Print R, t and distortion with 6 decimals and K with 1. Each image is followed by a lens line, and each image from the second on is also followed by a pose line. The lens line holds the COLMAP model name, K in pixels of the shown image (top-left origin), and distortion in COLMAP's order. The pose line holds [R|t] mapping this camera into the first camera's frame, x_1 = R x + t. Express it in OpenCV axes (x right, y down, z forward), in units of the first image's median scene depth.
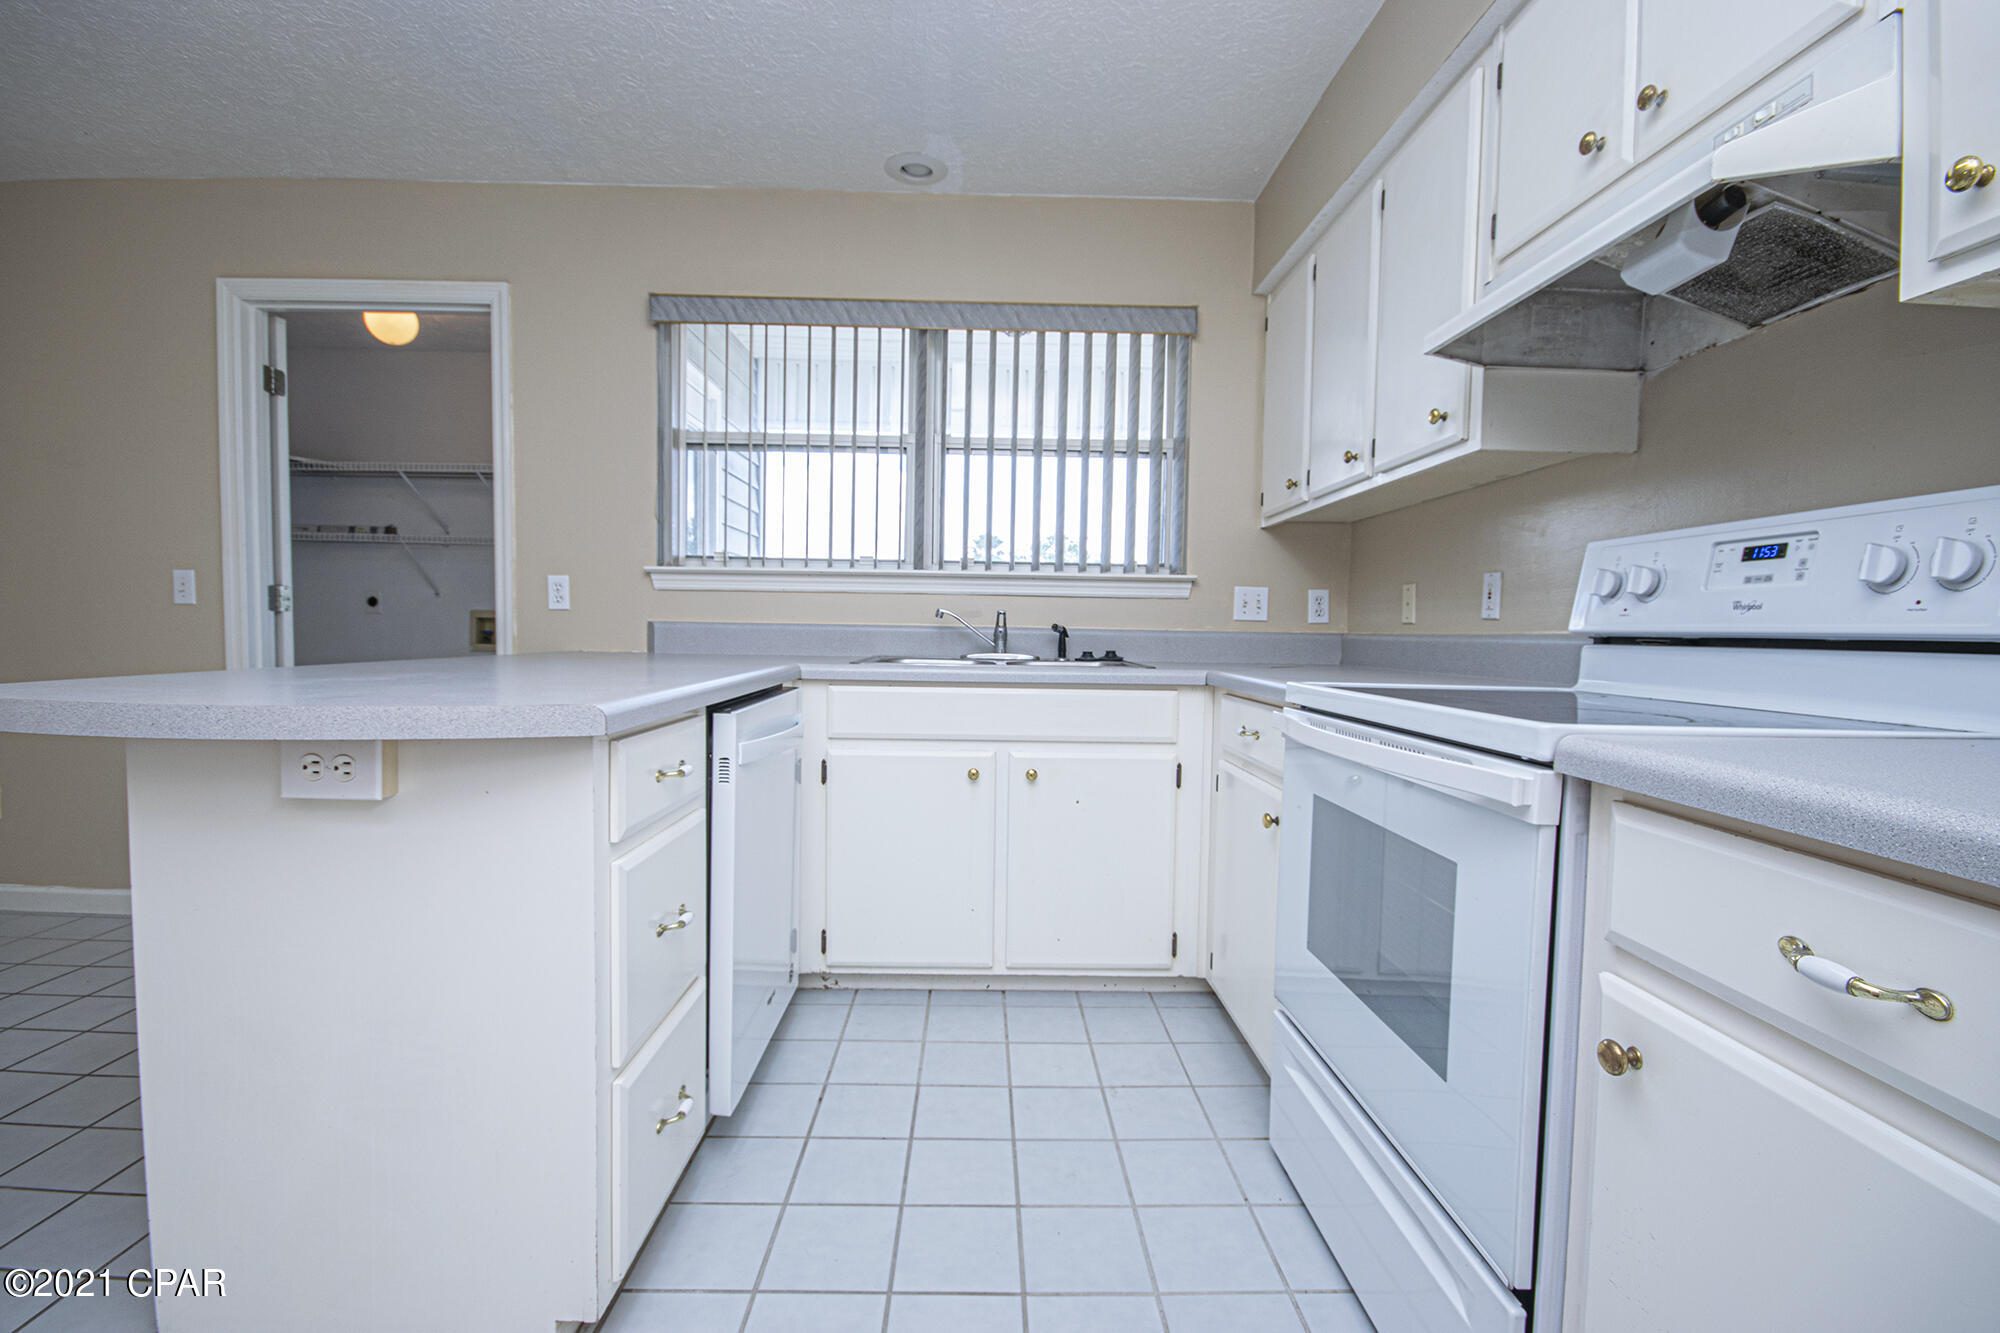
lens RADIAL K [[878.2, 0, 991.7], [0, 878.2, 670.7], [0, 0, 1]] dist [-0.001823, -0.000296]
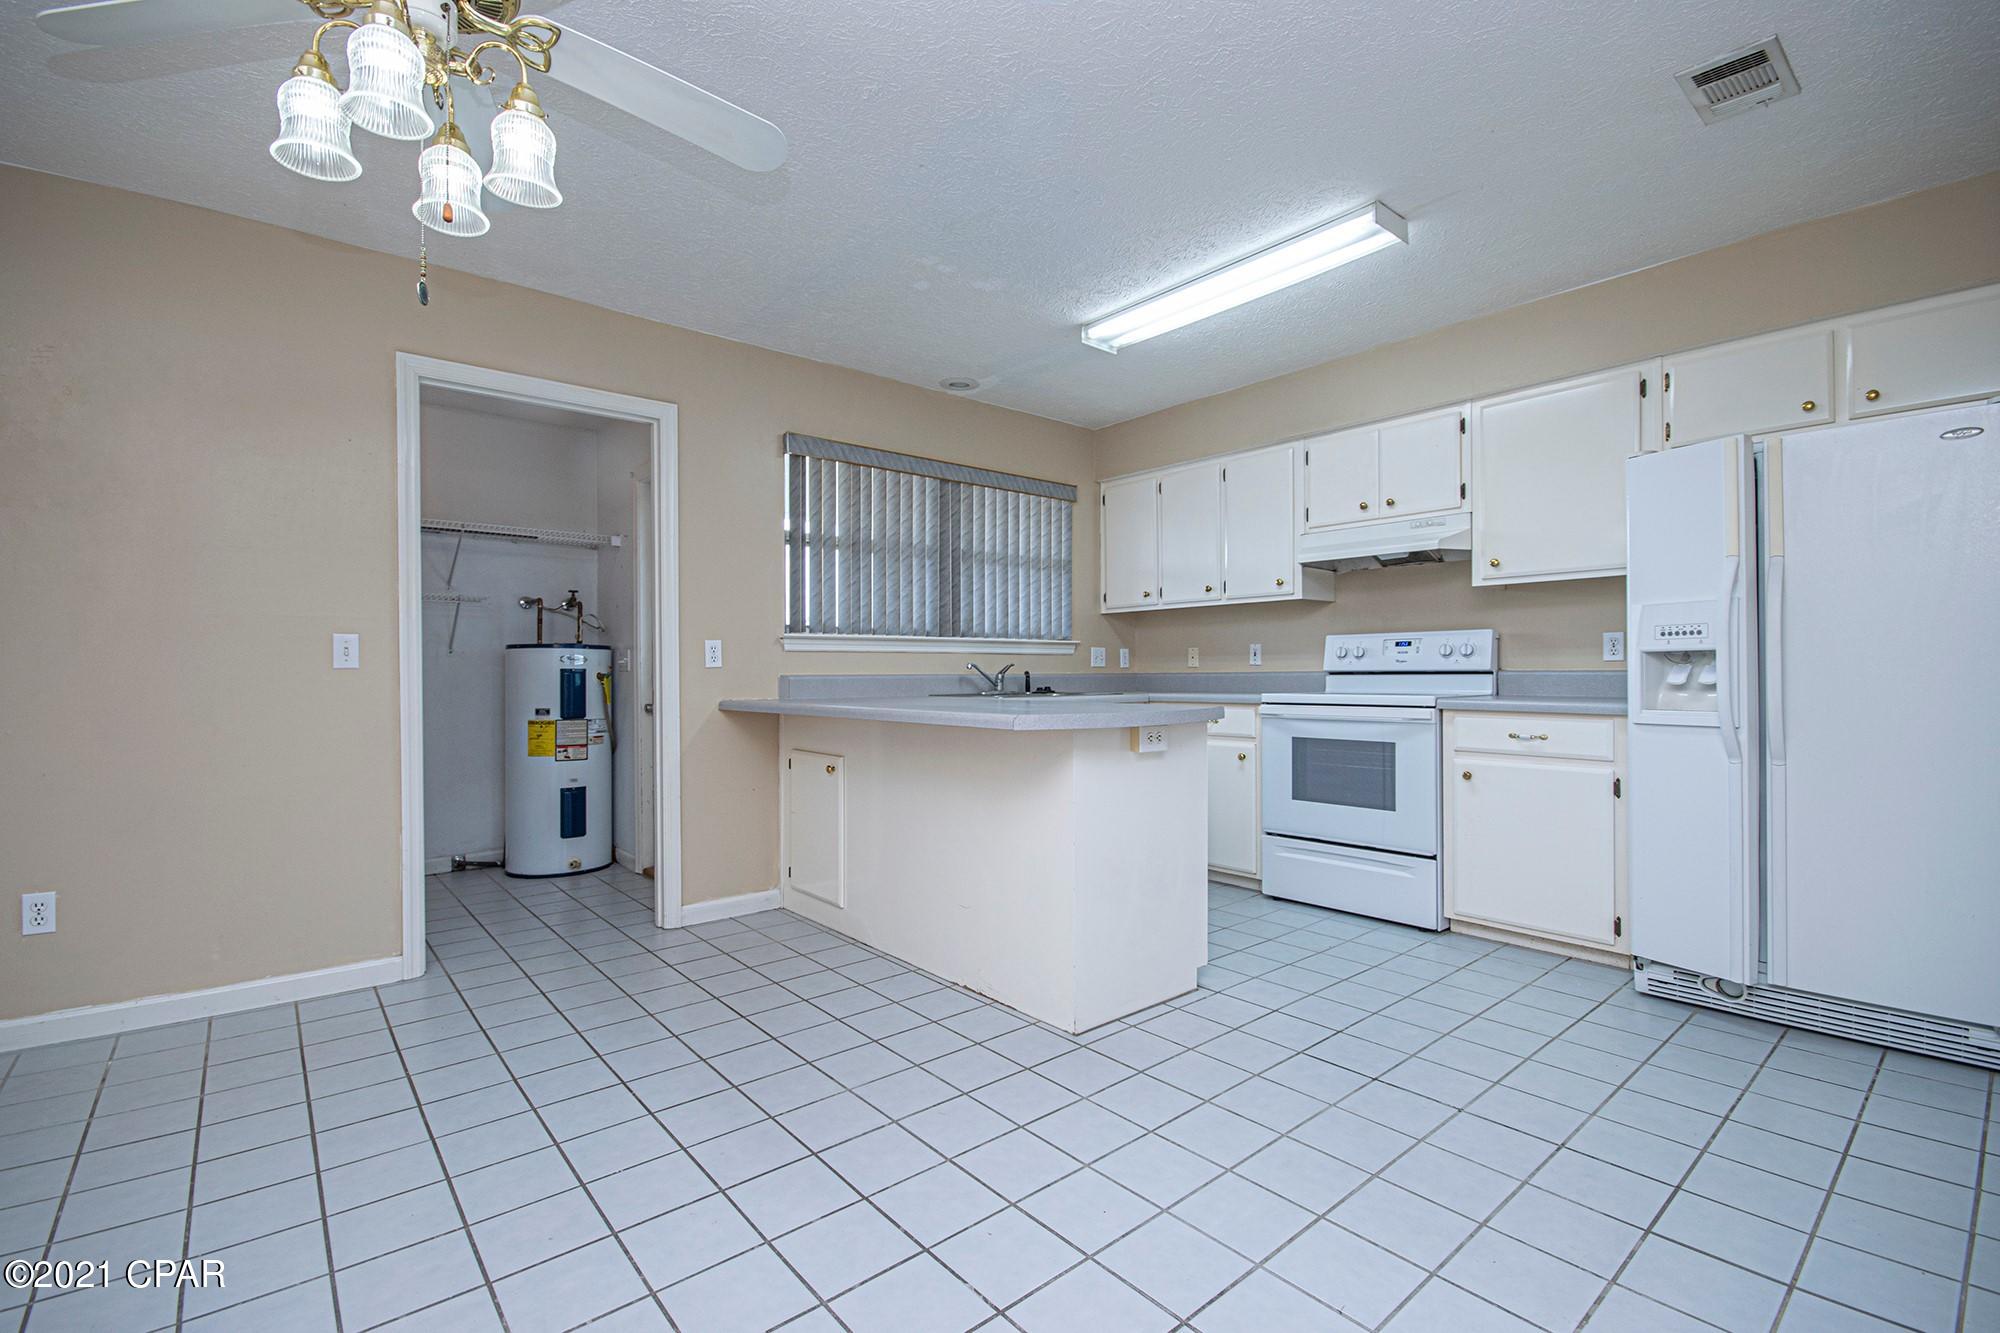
lens RADIAL K [[878.2, 0, 1011.7], [0, 878.2, 665.5], [0, 0, 1]] dist [-0.001823, -0.000296]
pose [[0.771065, -0.016269, 0.636548, -1.030980], [0.049937, 0.998140, -0.034978, -0.008486], [-0.634795, 0.058758, 0.770443, -0.244417]]
